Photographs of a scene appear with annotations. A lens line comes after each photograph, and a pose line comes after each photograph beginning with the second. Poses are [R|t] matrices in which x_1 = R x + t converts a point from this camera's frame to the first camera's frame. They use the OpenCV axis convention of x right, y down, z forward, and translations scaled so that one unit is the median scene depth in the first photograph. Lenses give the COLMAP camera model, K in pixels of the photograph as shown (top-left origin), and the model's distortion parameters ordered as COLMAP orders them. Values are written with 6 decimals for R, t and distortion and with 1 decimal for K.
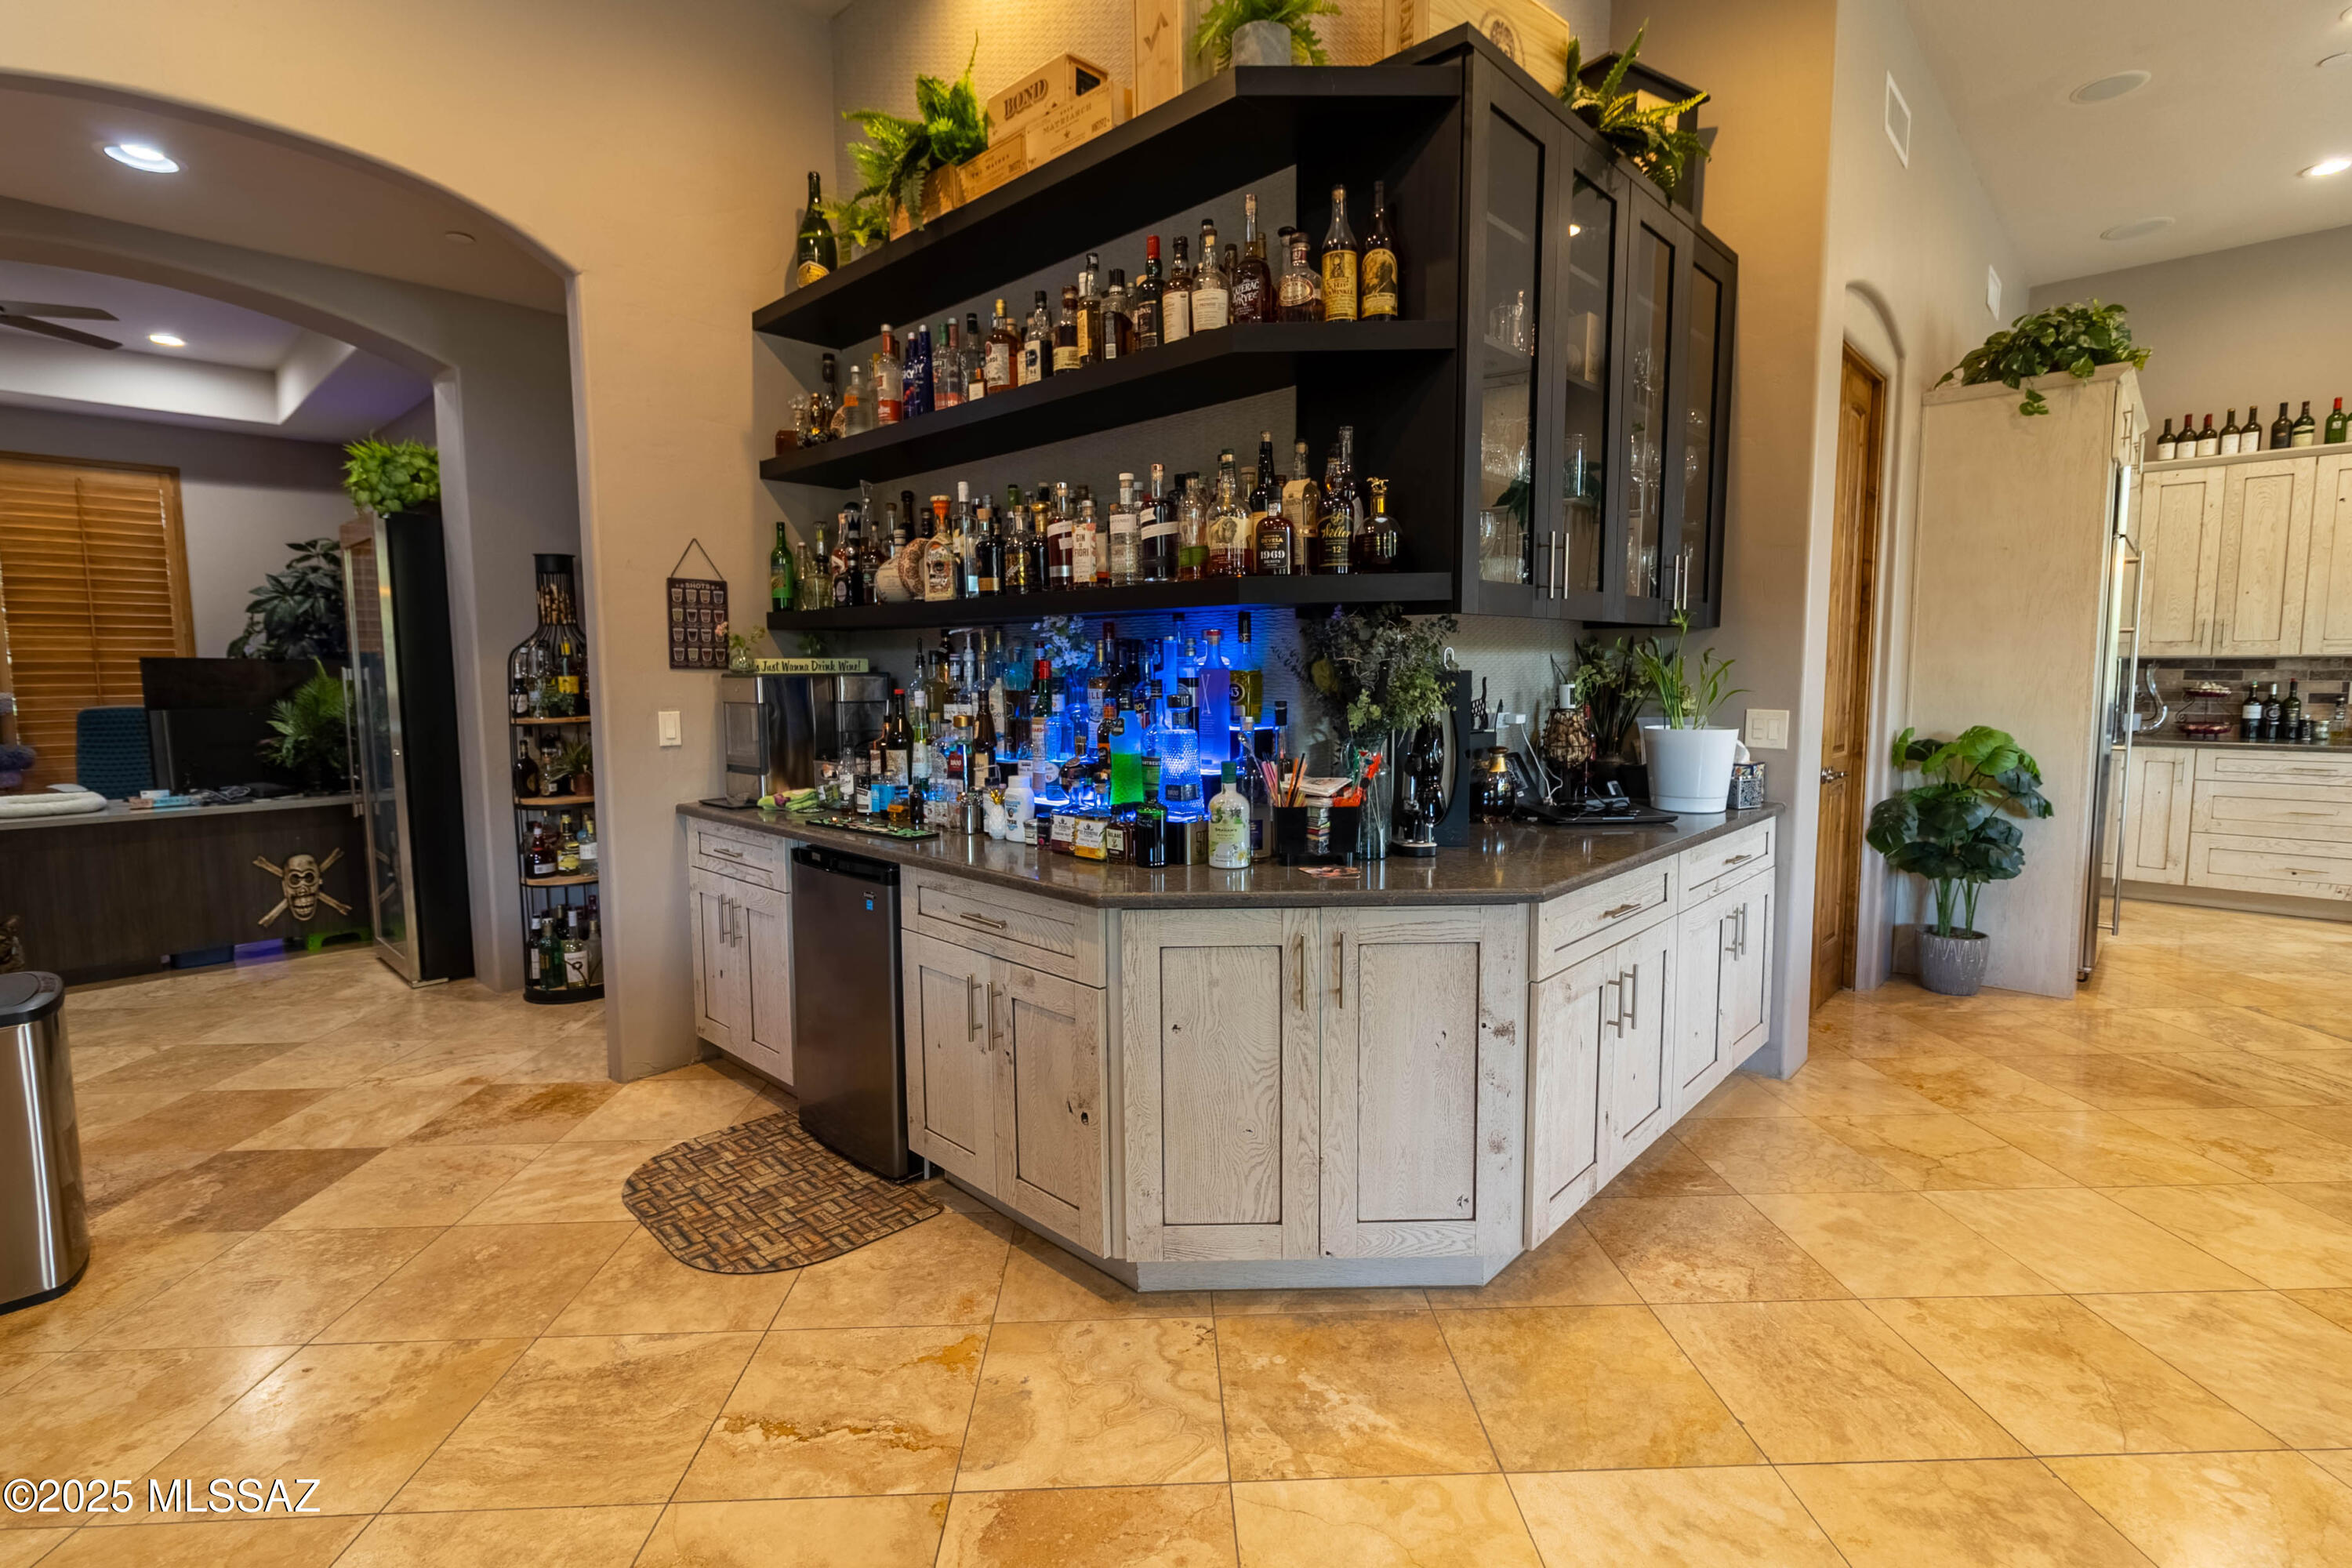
lens RADIAL K [[1078.3, 0, 1191.1], [0, 1078.3, 775.1], [0, 0, 1]] dist [0.000755, 0.001101]
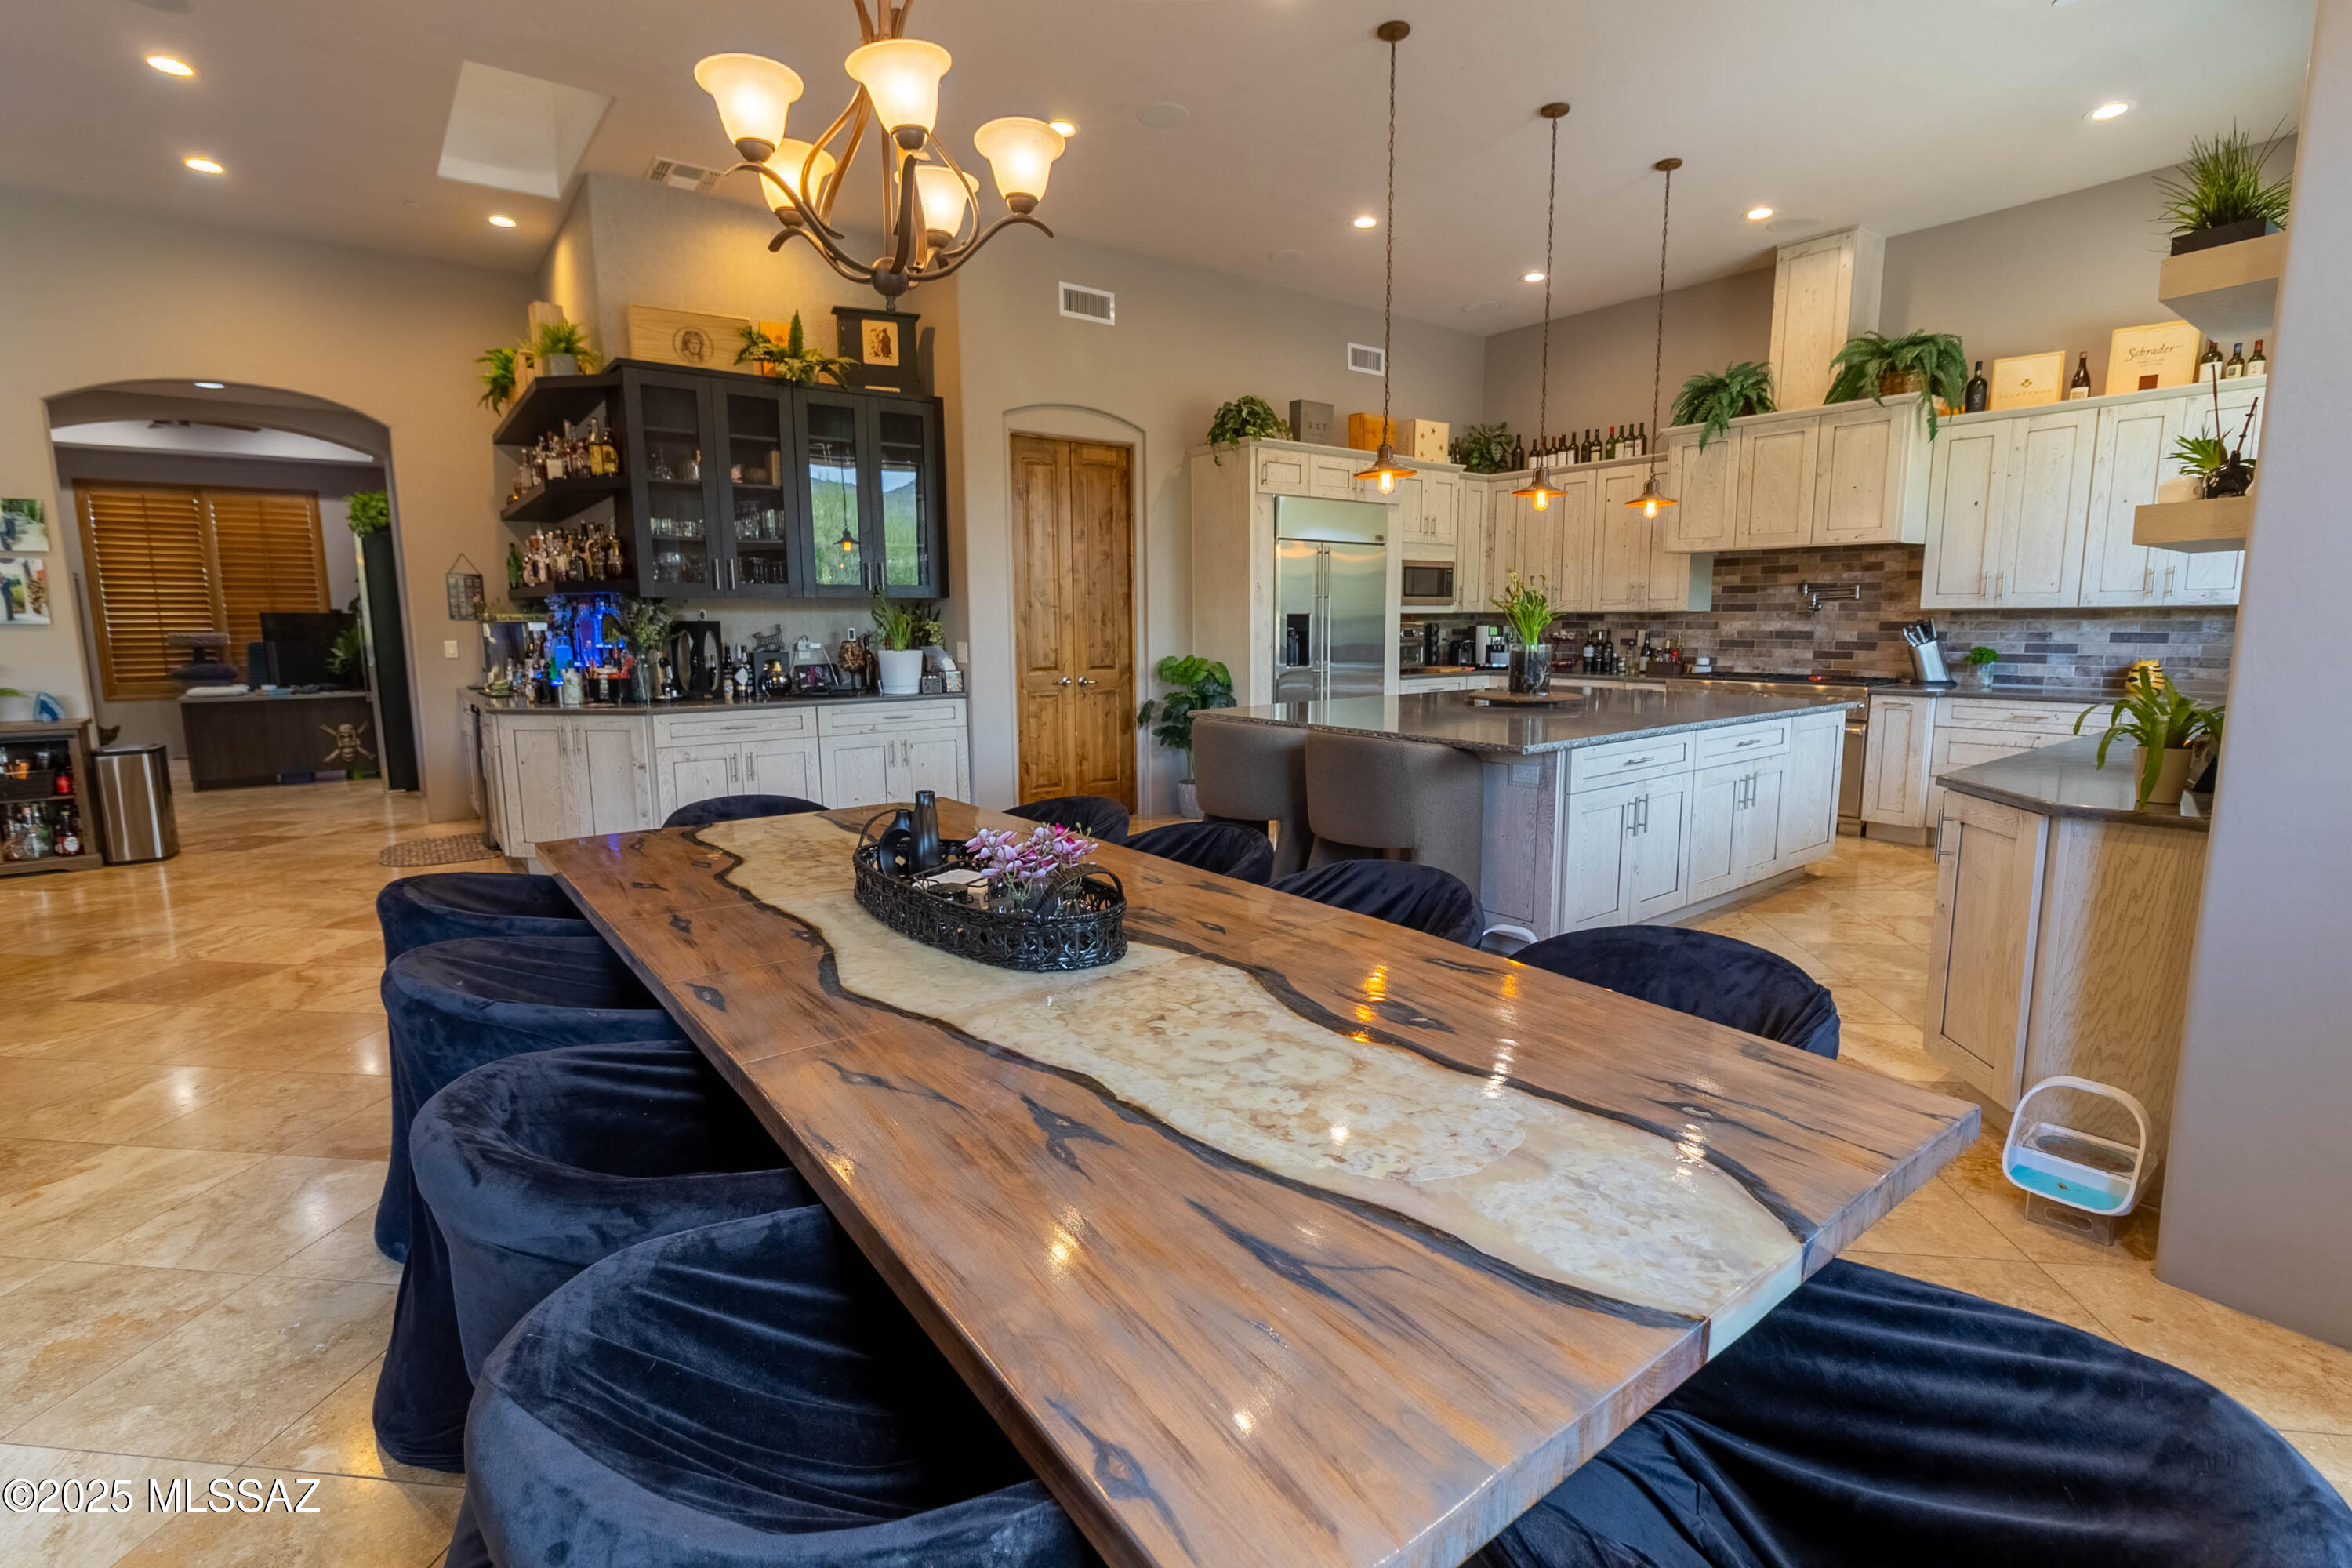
lens RADIAL K [[1078.3, 0, 1180.1], [0, 1078.3, 768.8], [0, 0, 1]] dist [0.000755, 0.001101]
pose [[0.986724, 0.023898, -0.160637, 0.723242], [-0.017602, 0.999024, 0.040505, 0.045892], [0.161448, -0.037140, 0.986182, -0.470055]]
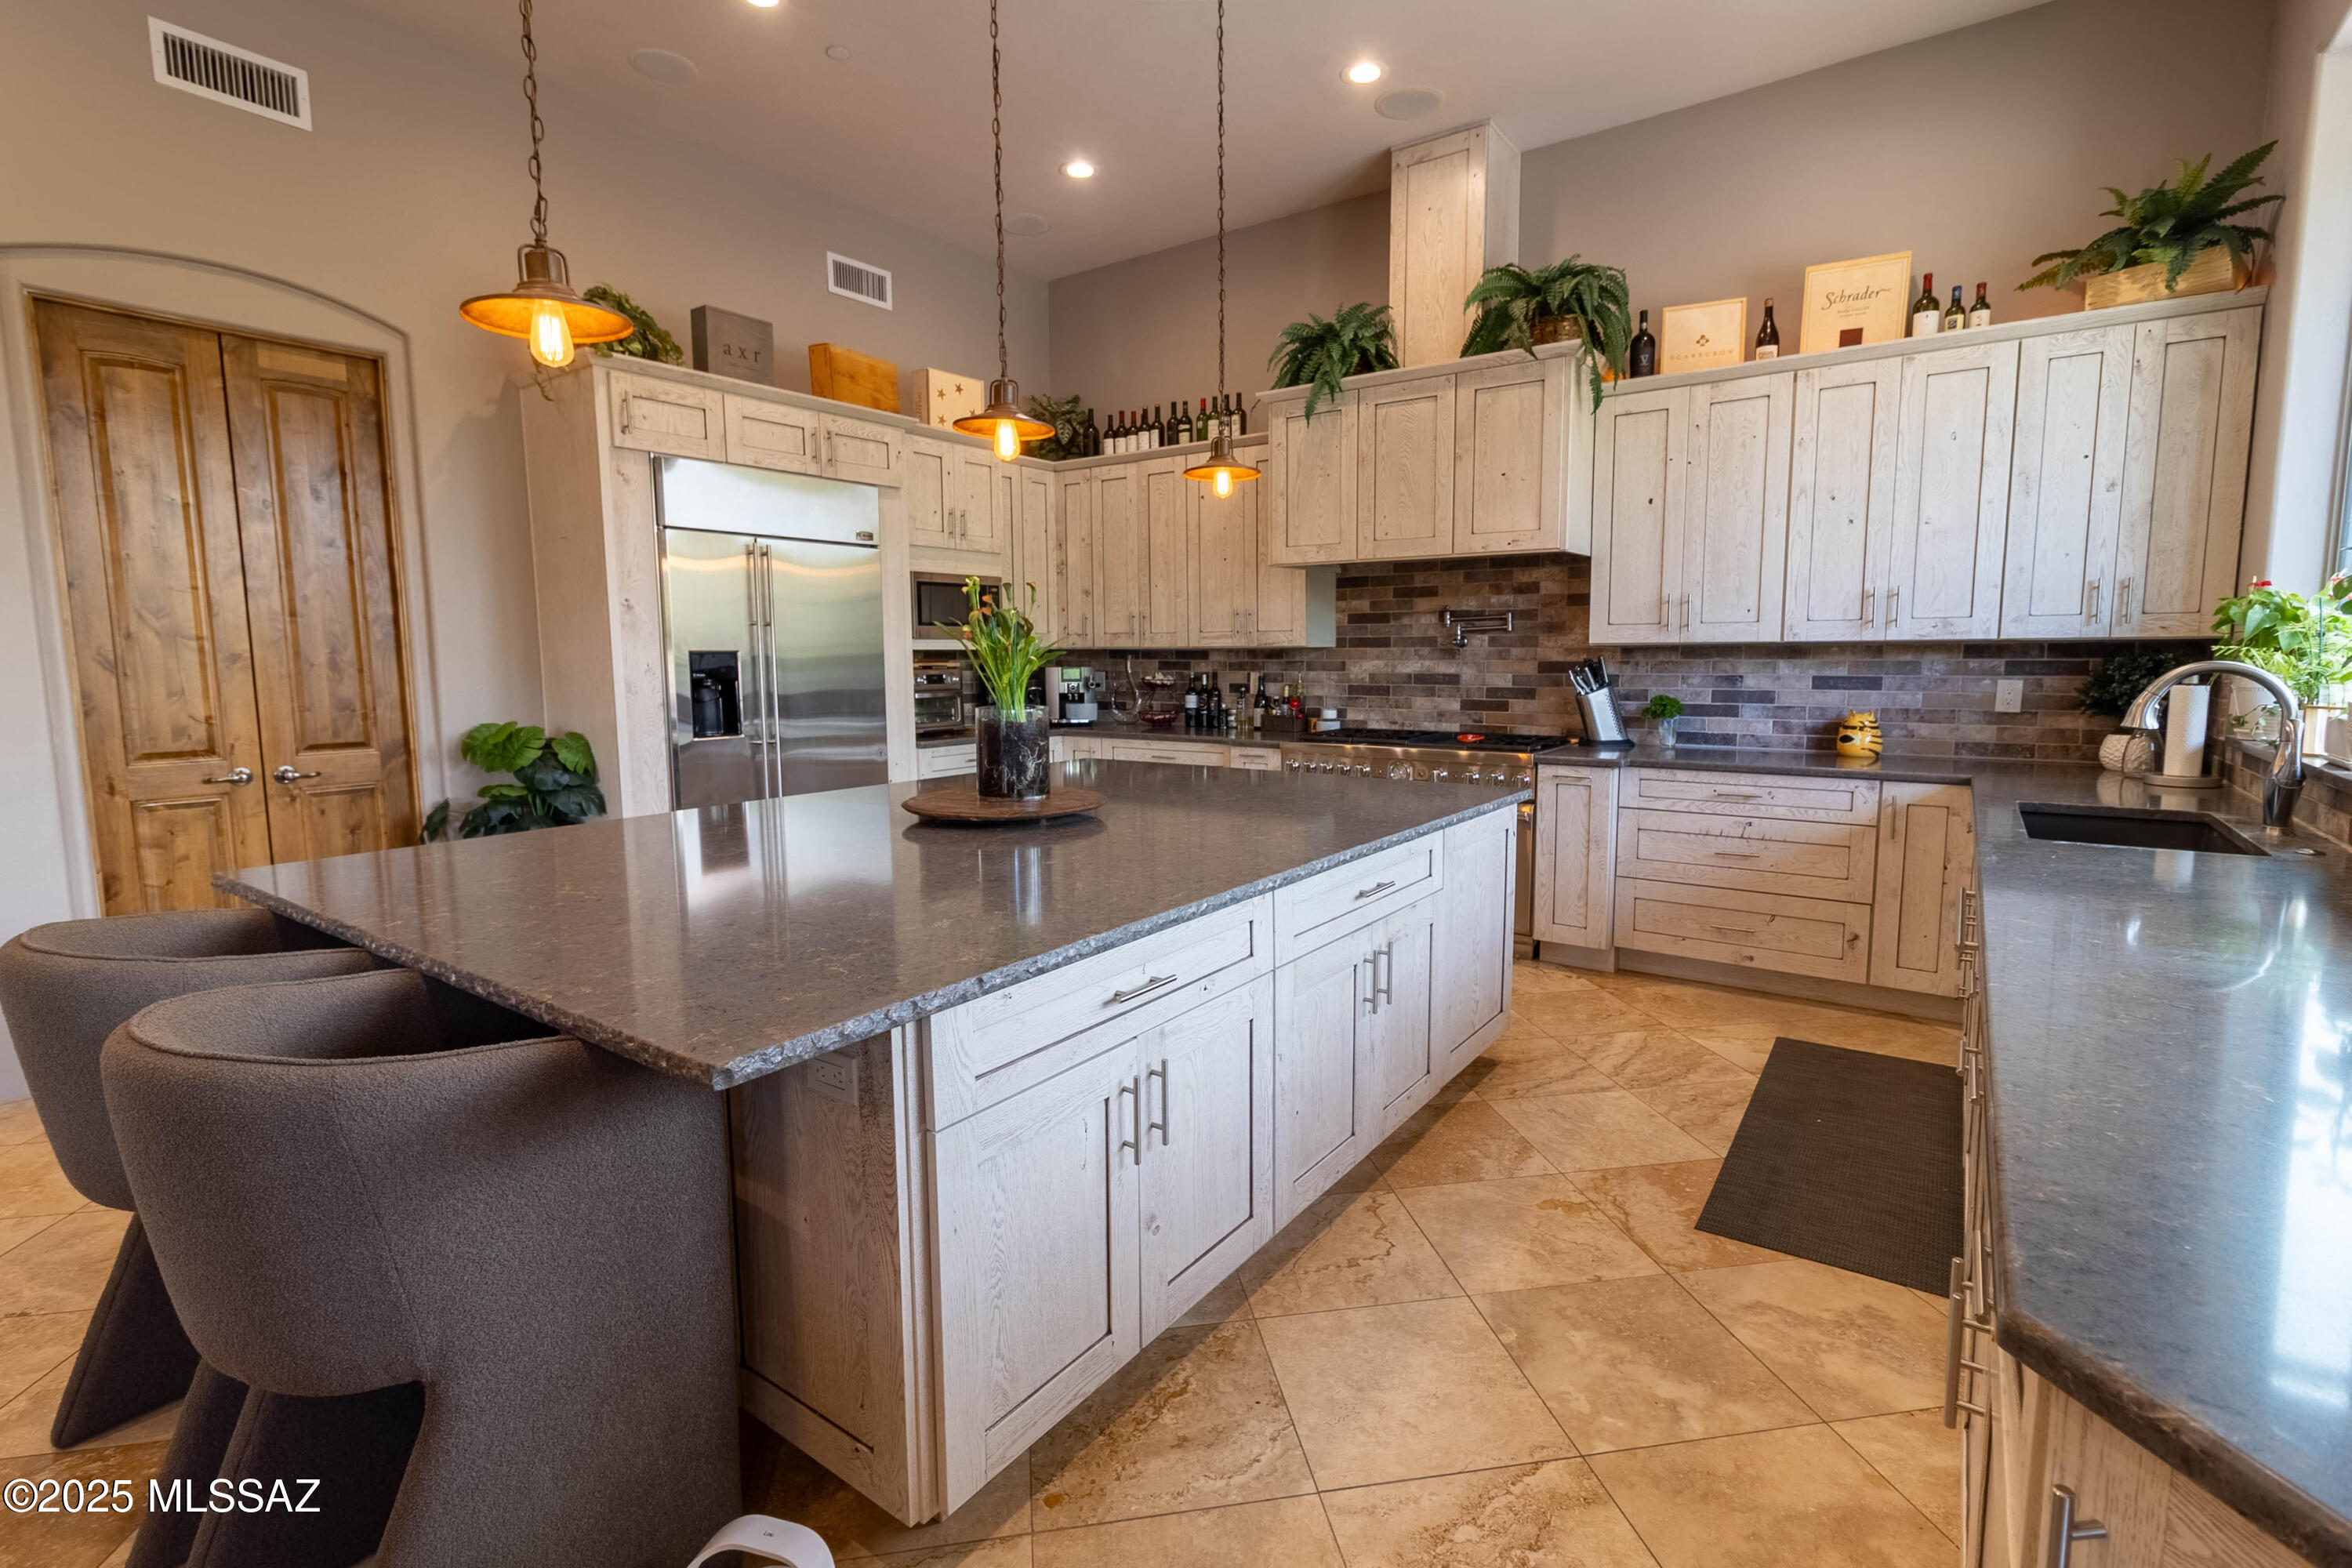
lens RADIAL K [[1078.3, 0, 1183.5], [0, 1078.3, 769.5], [0, 0, 1]] dist [0.000755, 0.001101]
pose [[0.992341, -0.013157, 0.122824, 0.886122], [0.012309, 0.999895, 0.007656, -0.002119], [-0.122912, -0.006085, 0.992399, -0.020147]]
